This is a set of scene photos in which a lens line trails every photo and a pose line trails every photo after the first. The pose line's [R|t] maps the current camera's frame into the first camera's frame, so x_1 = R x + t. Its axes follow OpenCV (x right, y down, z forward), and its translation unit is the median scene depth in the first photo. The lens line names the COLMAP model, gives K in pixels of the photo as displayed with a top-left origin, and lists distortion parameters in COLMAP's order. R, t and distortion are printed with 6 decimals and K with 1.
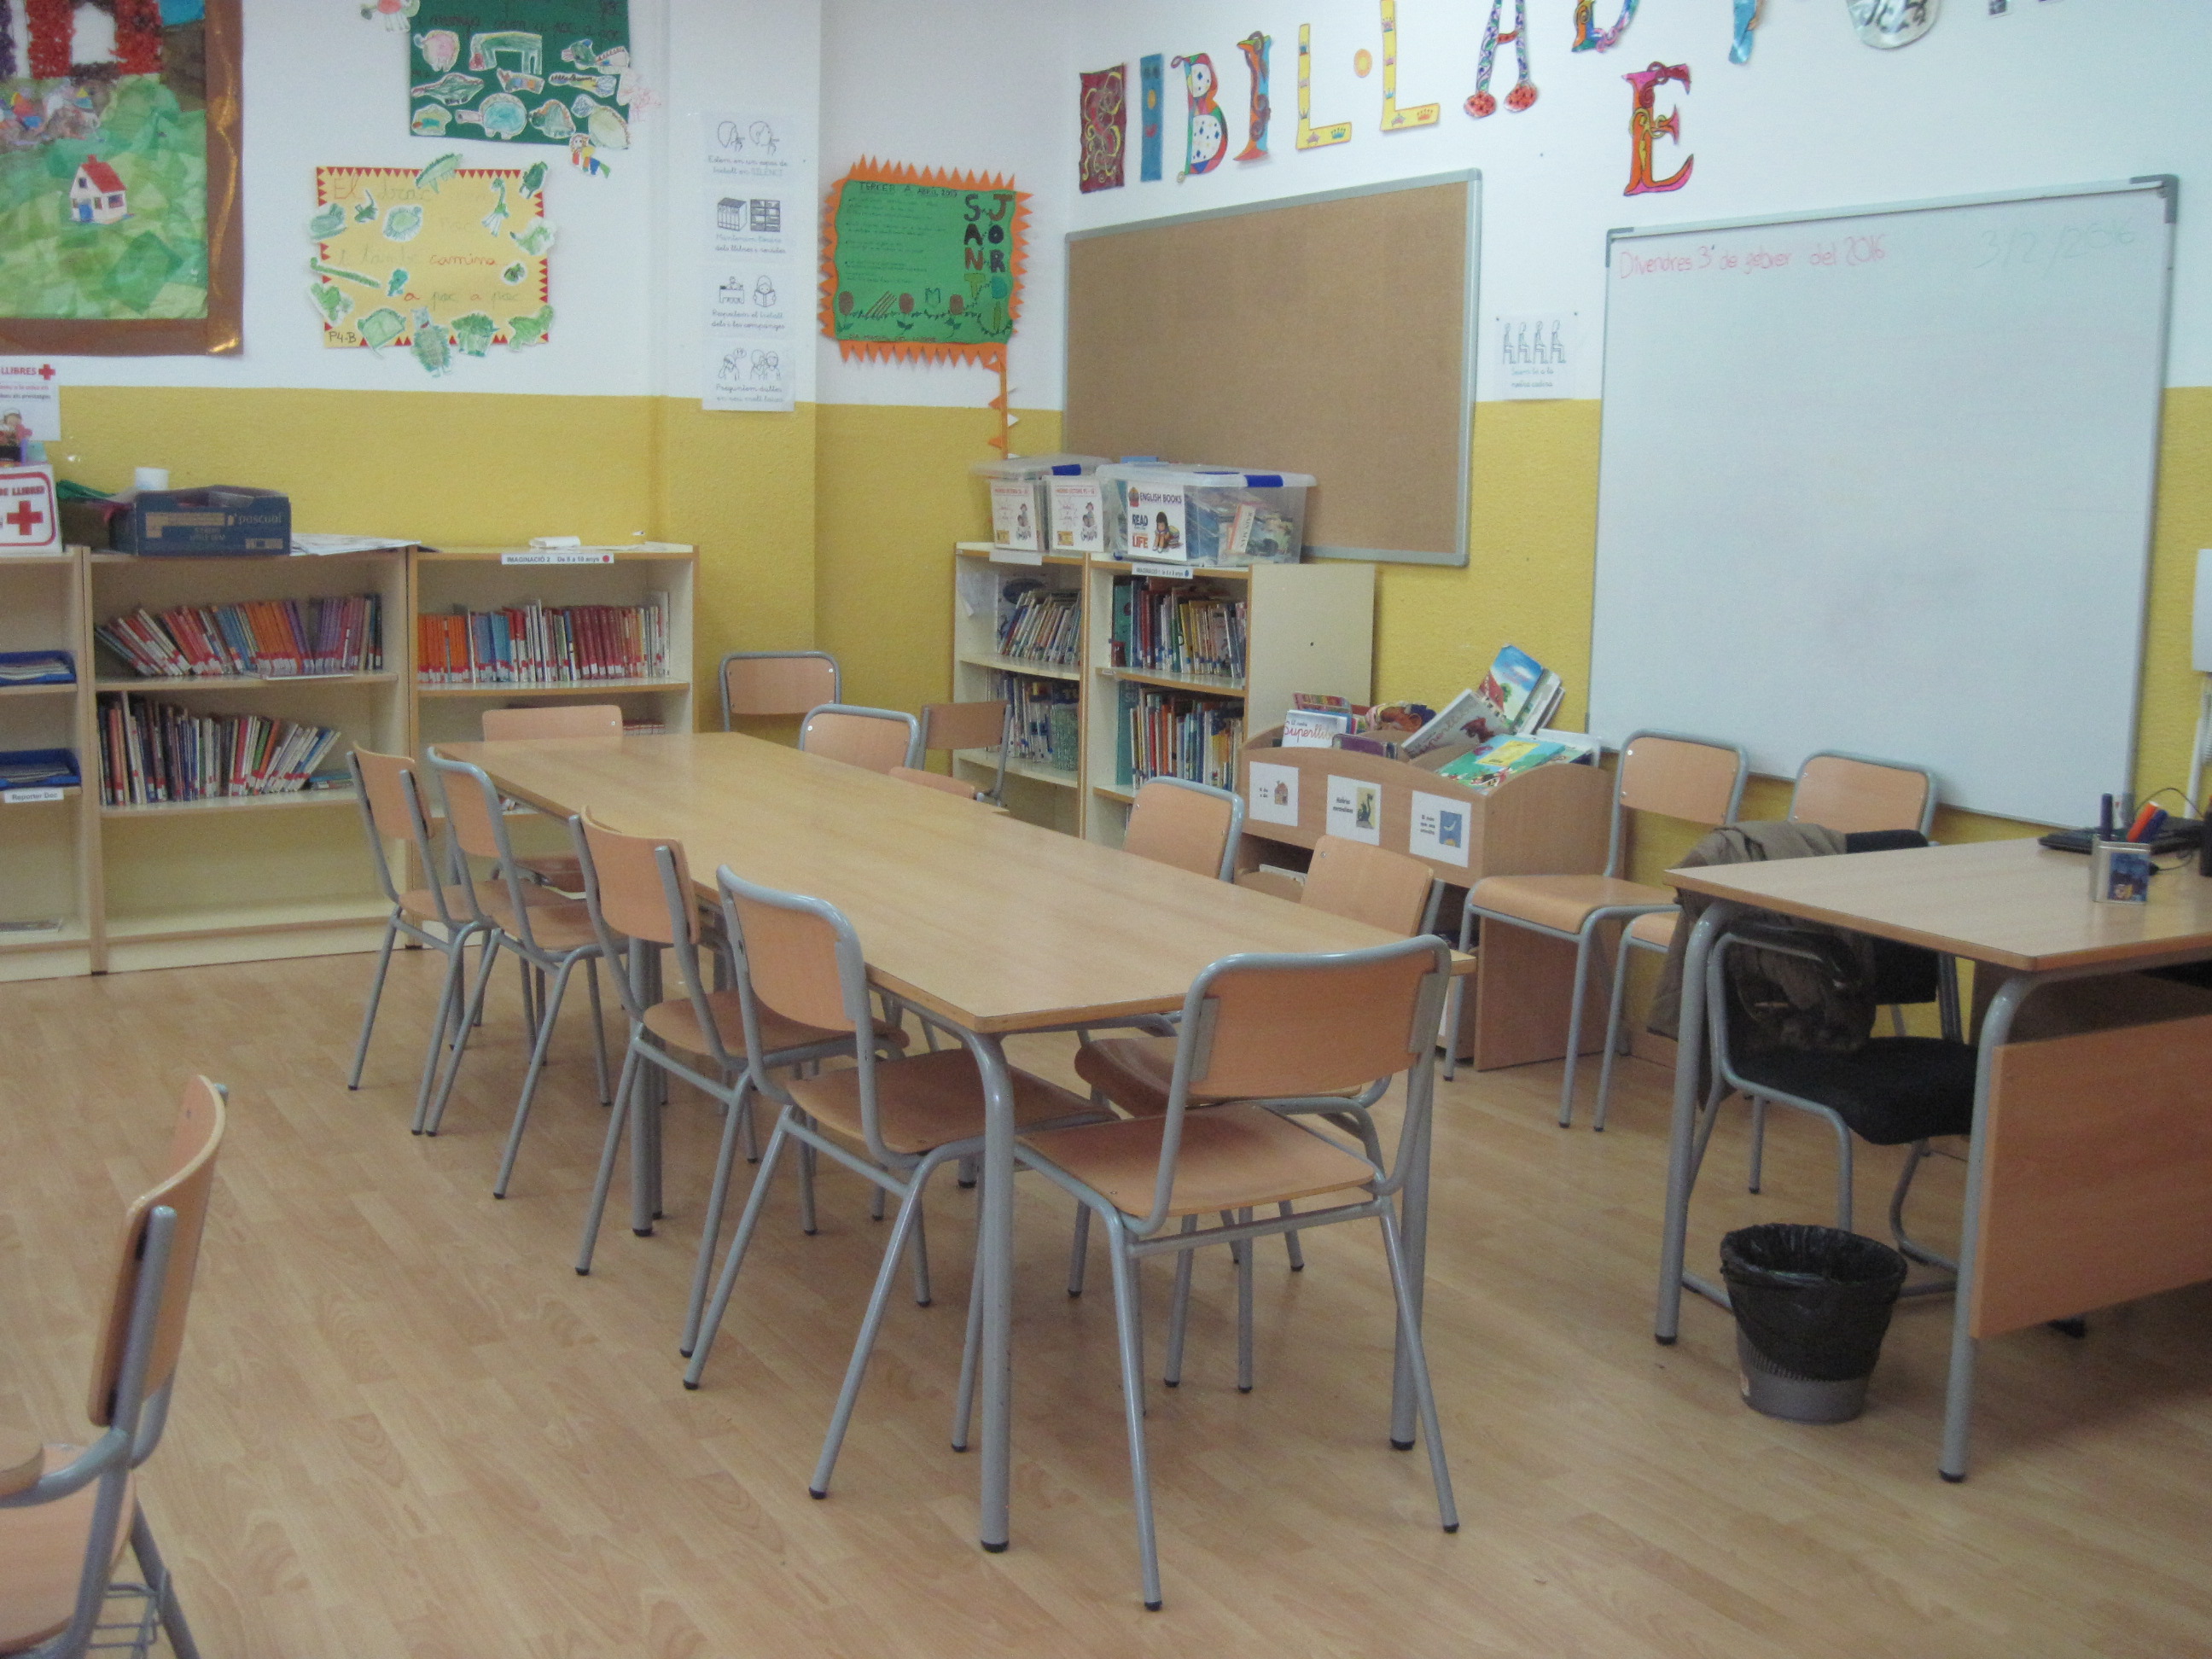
lens RADIAL K [[2220.9, 0, 1106.0], [0, 2220.9, 829.5], [0, 0, 1]] dist [-0.135959, 0.056707]
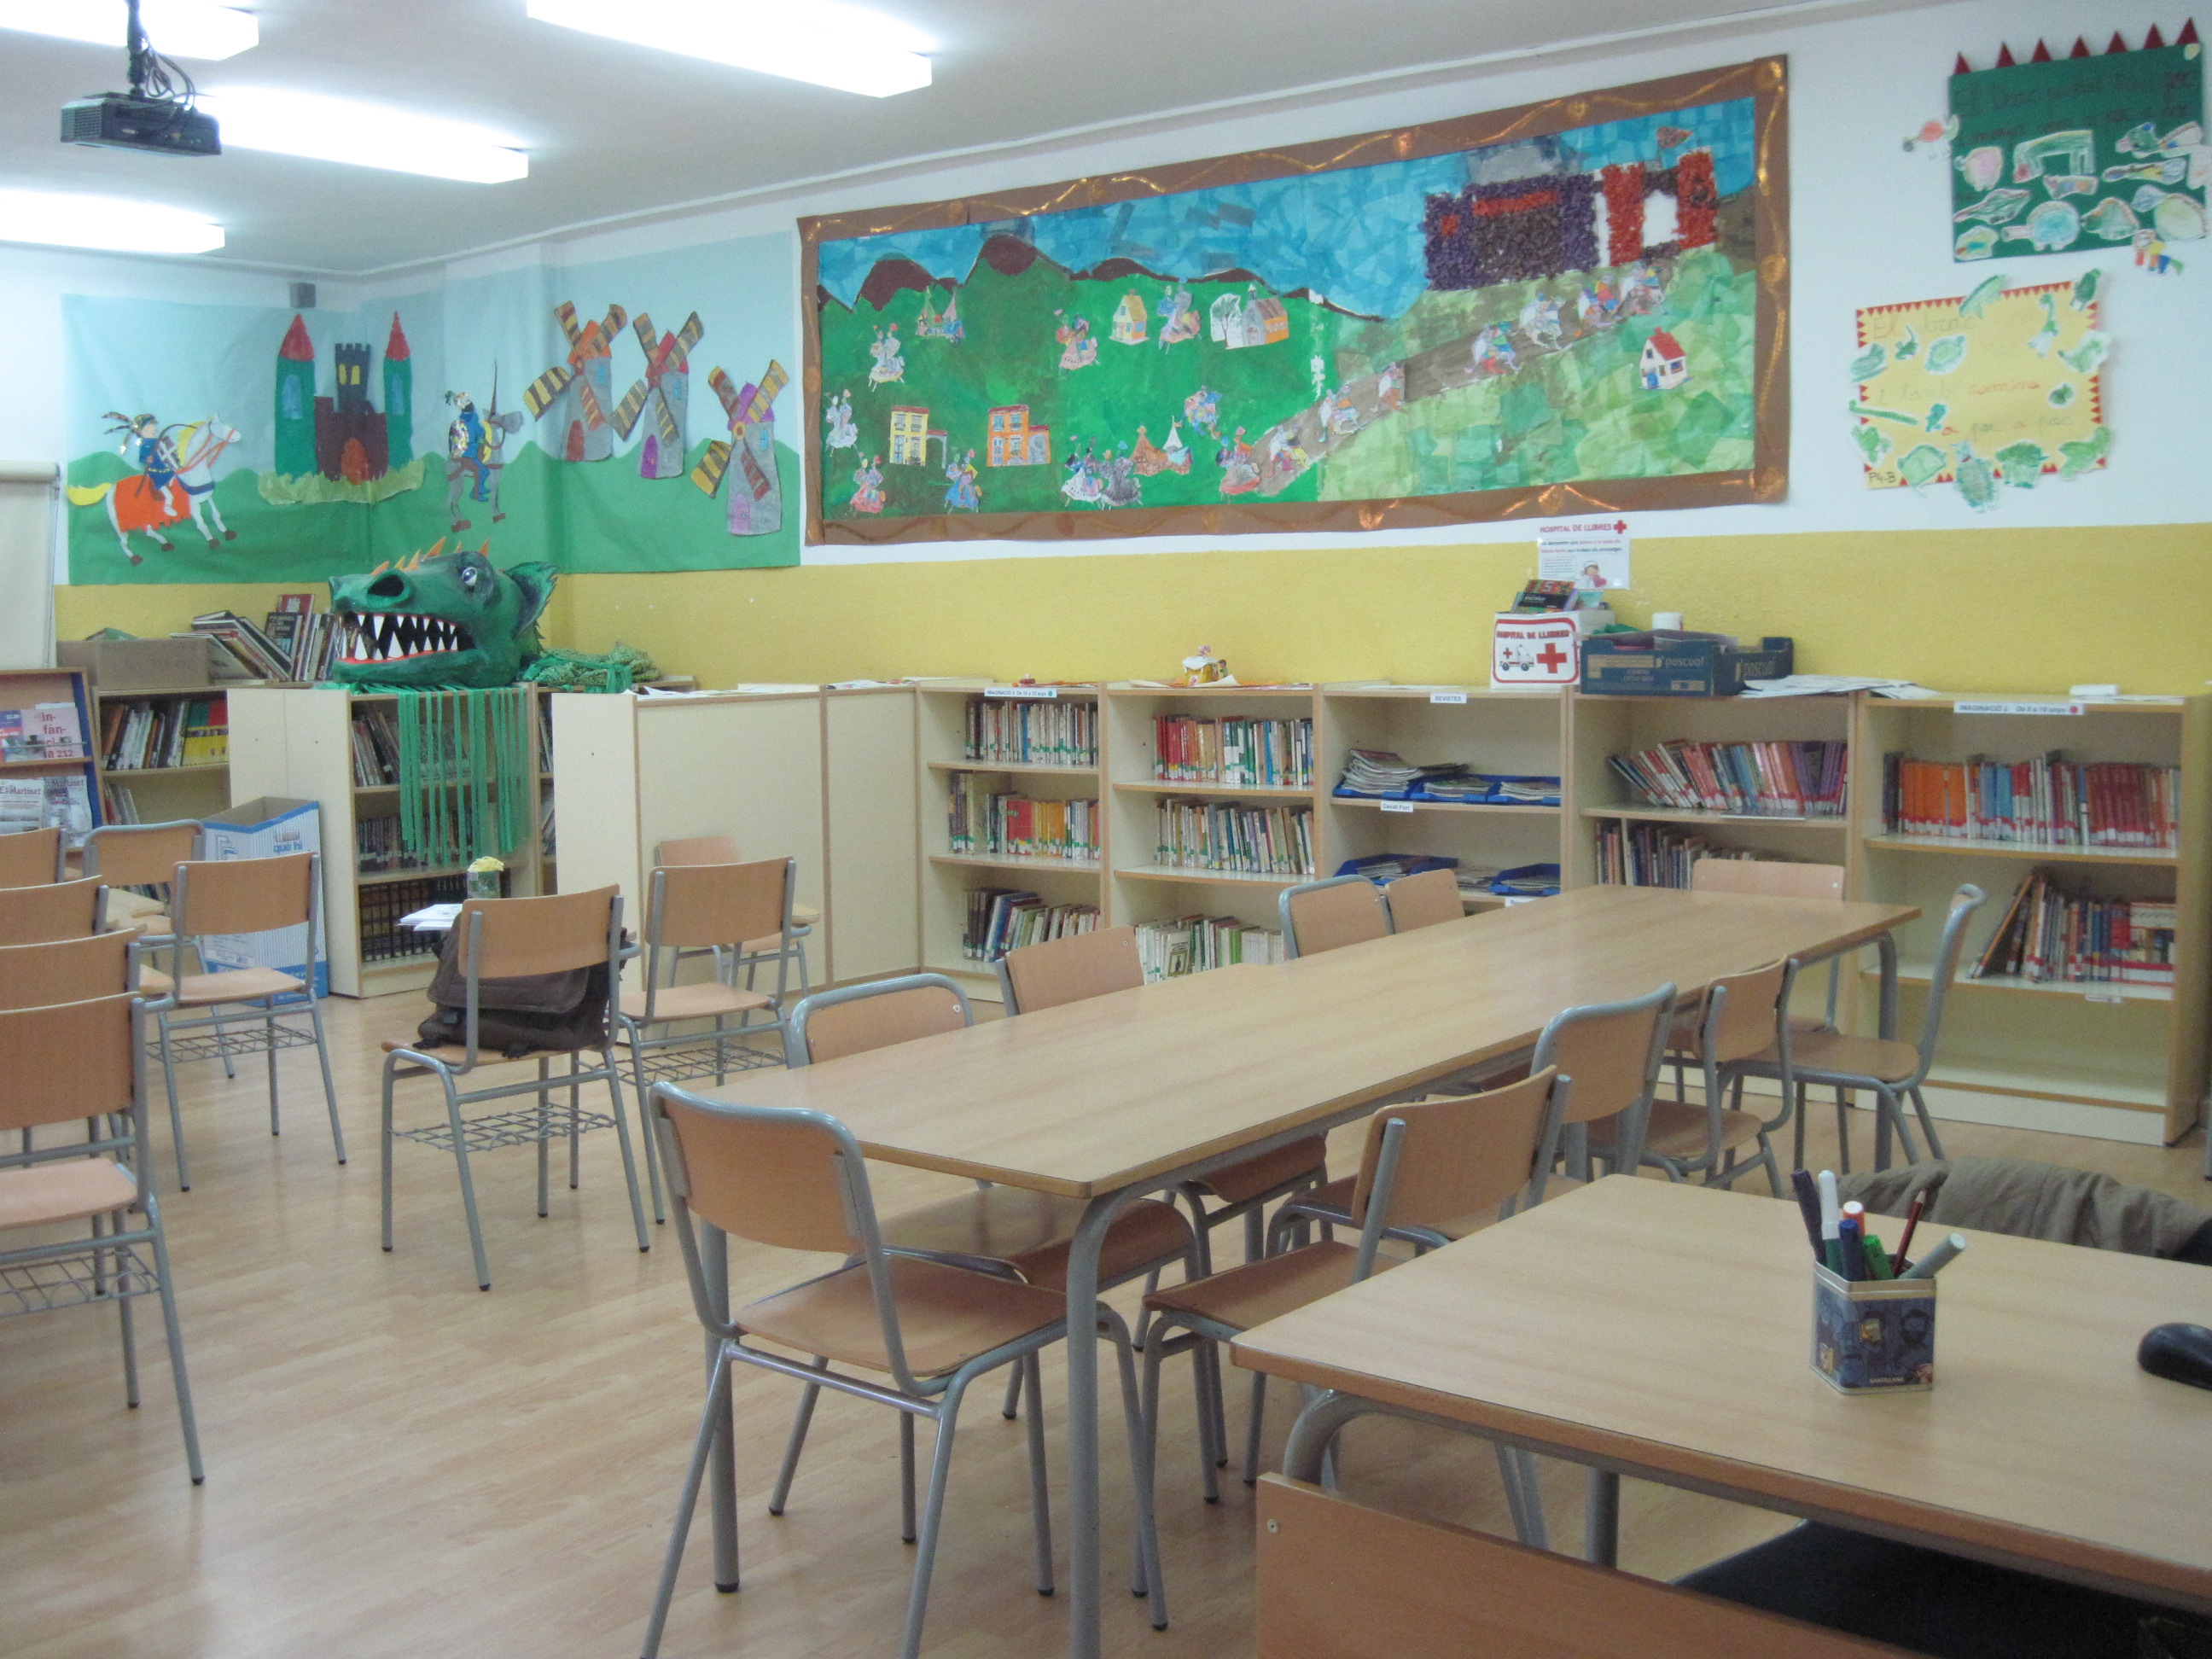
lens RADIAL K [[2220.9, 0, 1106.0], [0, 2220.9, 829.5], [0, 0, 1]] dist [-0.135959, 0.056707]
pose [[0.366031, 0.065880, -0.928268, 0.449623], [-0.121605, 0.992324, 0.022475, -0.048523], [0.922623, 0.104656, 0.371232, 0.329735]]
